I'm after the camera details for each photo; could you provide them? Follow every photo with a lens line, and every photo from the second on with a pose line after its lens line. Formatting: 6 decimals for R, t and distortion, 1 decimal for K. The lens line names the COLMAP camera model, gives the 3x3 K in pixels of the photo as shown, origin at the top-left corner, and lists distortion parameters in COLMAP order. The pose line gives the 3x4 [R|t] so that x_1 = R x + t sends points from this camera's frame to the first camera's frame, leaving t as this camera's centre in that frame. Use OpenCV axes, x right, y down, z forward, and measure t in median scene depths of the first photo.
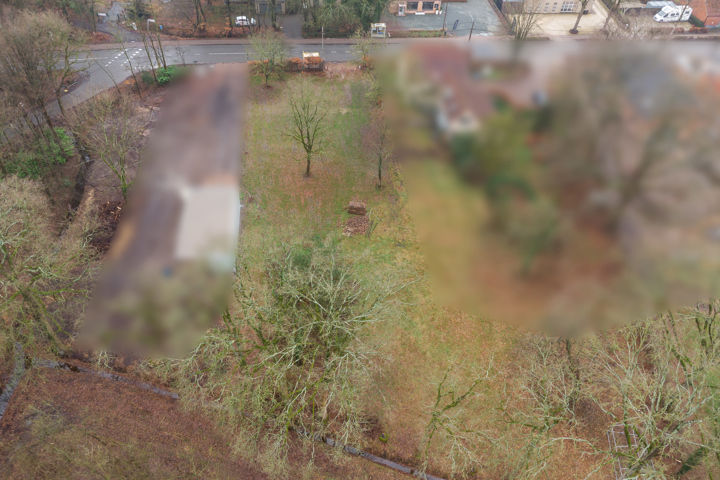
lens RADIAL K [[521.5, 0, 360.0], [0, 521.5, 240.0], [0, 0, 1]] dist [0.007203, -0.008460]
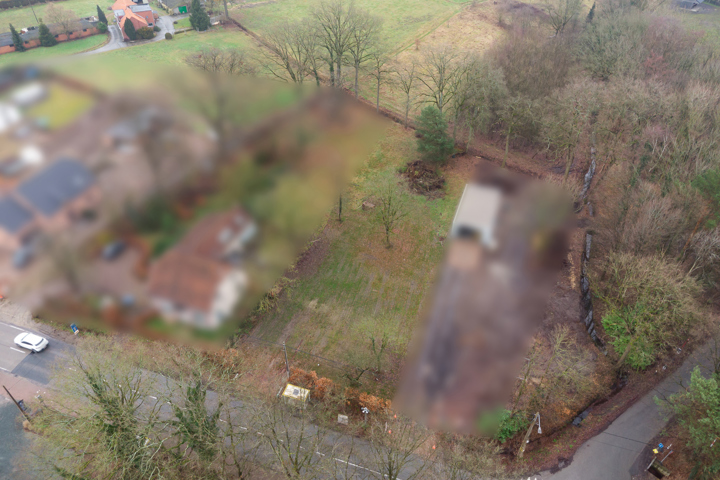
lens RADIAL K [[521.5, 0, 360.0], [0, 521.5, 240.0], [0, 0, 1]] dist [0.007203, -0.008460]
pose [[-0.899453, -0.318295, 0.299455, -0.337152], [0.282650, 0.098912, 0.954110, -1.091458], [-0.333308, 0.942817, 0.000999, 0.882506]]
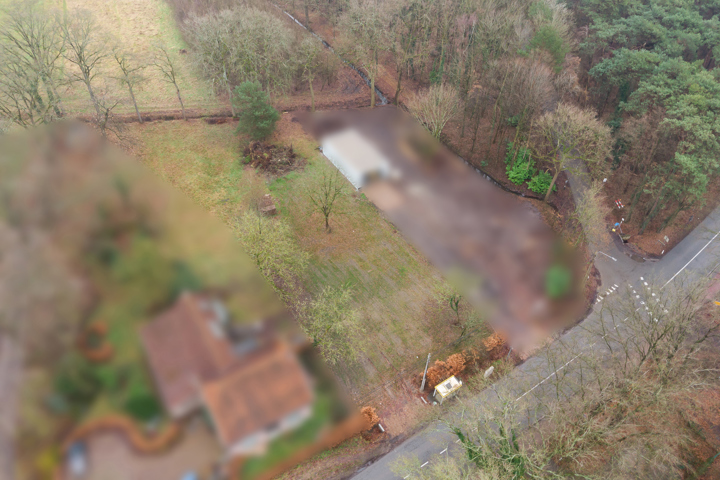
lens RADIAL K [[521.5, 0, 360.0], [0, 521.5, 240.0], [0, 0, 1]] dist [0.007203, -0.008460]
pose [[-0.893698, 0.275579, -0.354063, 0.206397], [-0.365430, 0.010777, 0.930776, -1.029329], [0.260318, 0.961218, 0.091074, 0.821098]]
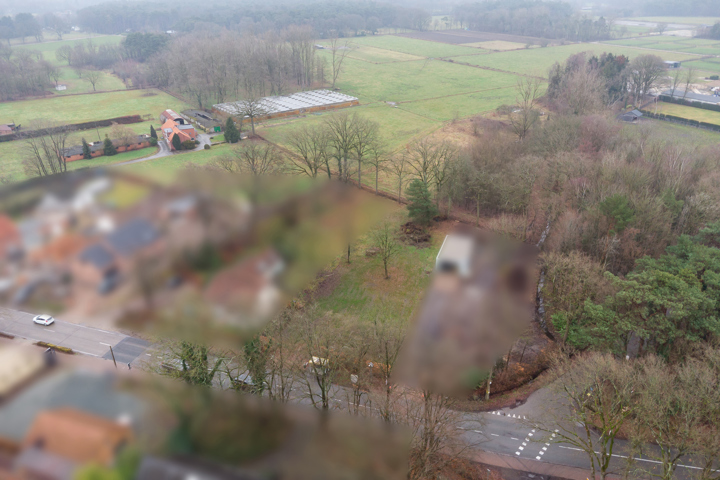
lens RADIAL K [[521.5, 0, 360.0], [0, 521.5, 240.0], [0, 0, 1]] dist [0.007203, -0.008460]
pose [[-0.901665, -0.223777, 0.370032, -0.486826], [0.291735, 0.316853, 0.902494, -1.330205], [-0.319203, 0.921698, -0.220412, 1.097433]]
